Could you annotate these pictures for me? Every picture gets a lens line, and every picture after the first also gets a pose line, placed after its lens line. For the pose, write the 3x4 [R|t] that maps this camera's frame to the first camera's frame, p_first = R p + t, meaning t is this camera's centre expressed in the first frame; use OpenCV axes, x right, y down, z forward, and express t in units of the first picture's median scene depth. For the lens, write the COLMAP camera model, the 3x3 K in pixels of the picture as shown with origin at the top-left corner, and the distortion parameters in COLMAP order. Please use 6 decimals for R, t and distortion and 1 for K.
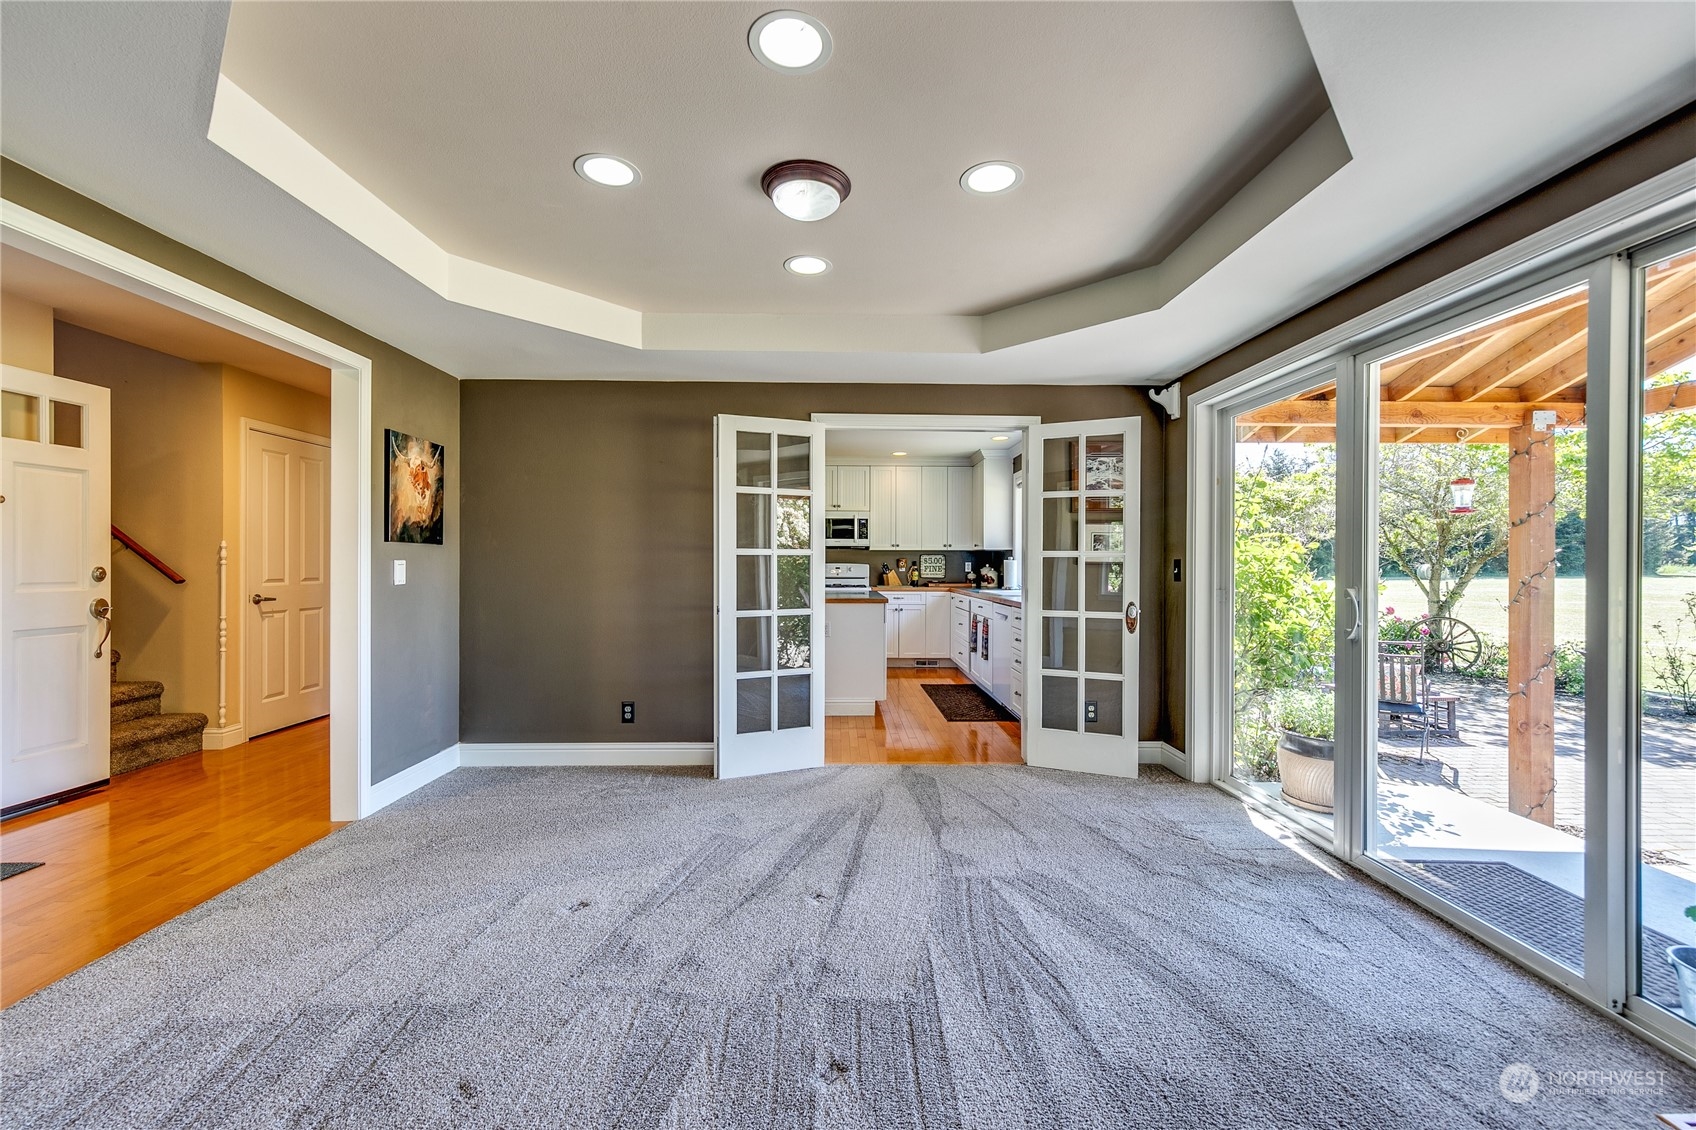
lens RADIAL K [[698.9, 0, 848.9], [0, 698.9, 567.0], [0, 0, 1]] dist [0.012714, 0.001053]
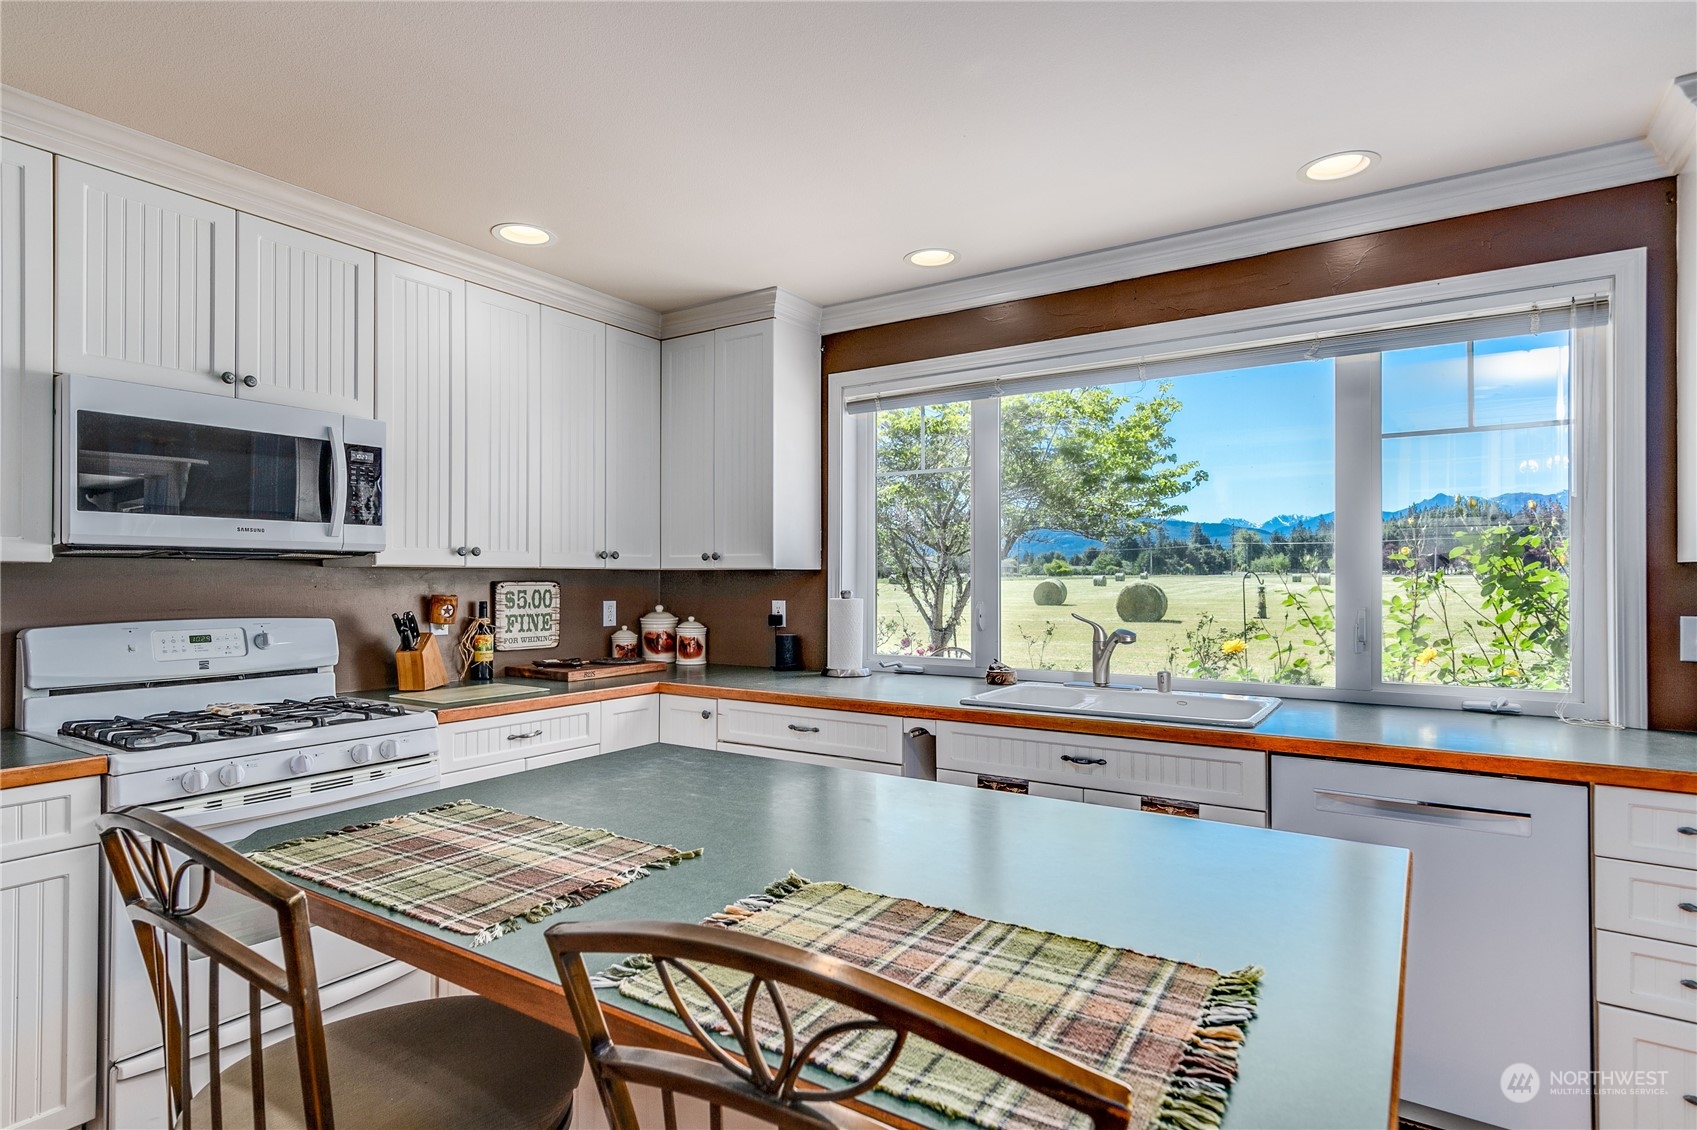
lens RADIAL K [[877.2, 0, 844.5], [0, 877.2, 574.4], [0, 0, 1]] dist [0.005769, -0.000186]
pose [[0.565679, -0.000617, 0.824625, -0.142191], [0.008149, 0.999955, -0.004842, -0.017766], [-0.824585, 0.009459, 0.565659, 0.655371]]
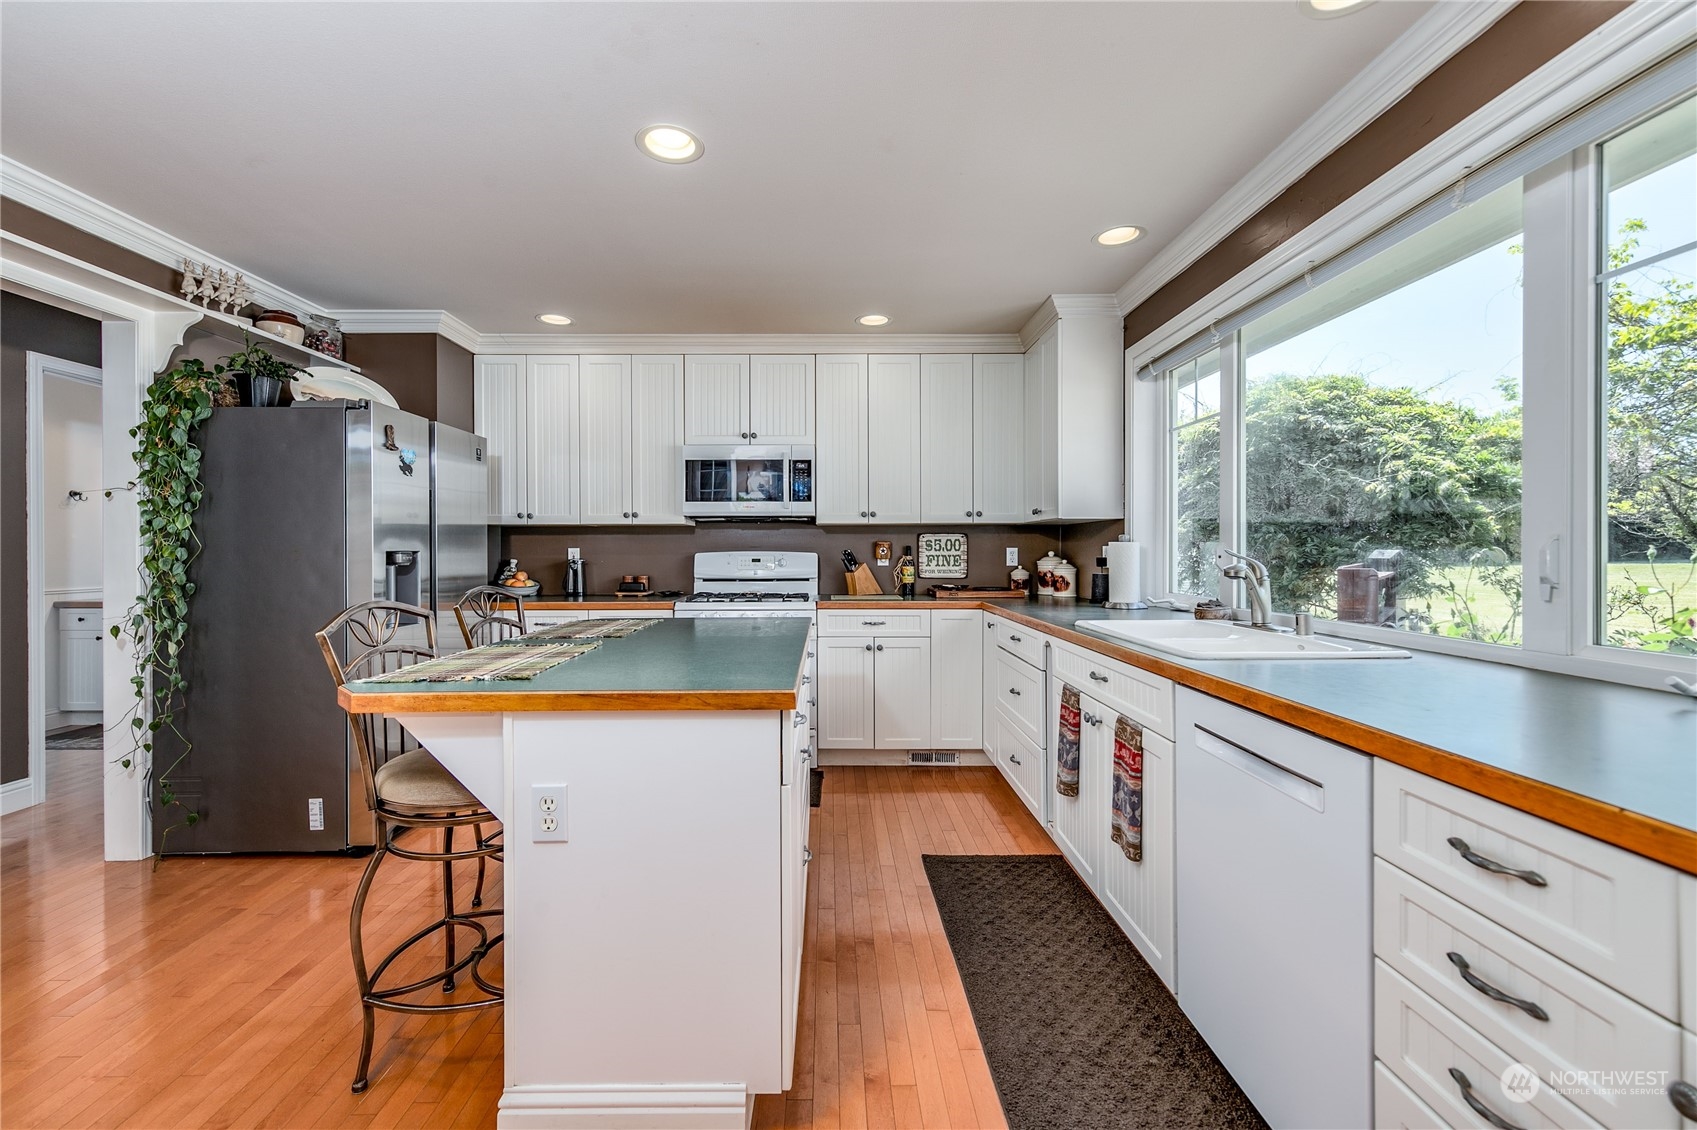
lens RADIAL K [[693.4, 0, 839.1], [0, 693.4, 557.5], [0, 0, 1]] dist [-0.003292, -0.000361]
pose [[0.999954, -0.005288, -0.007984, 0.049360], [0.005306, 0.999984, 0.002170, -0.001379], [0.007972, -0.002212, 0.999966, 0.505088]]
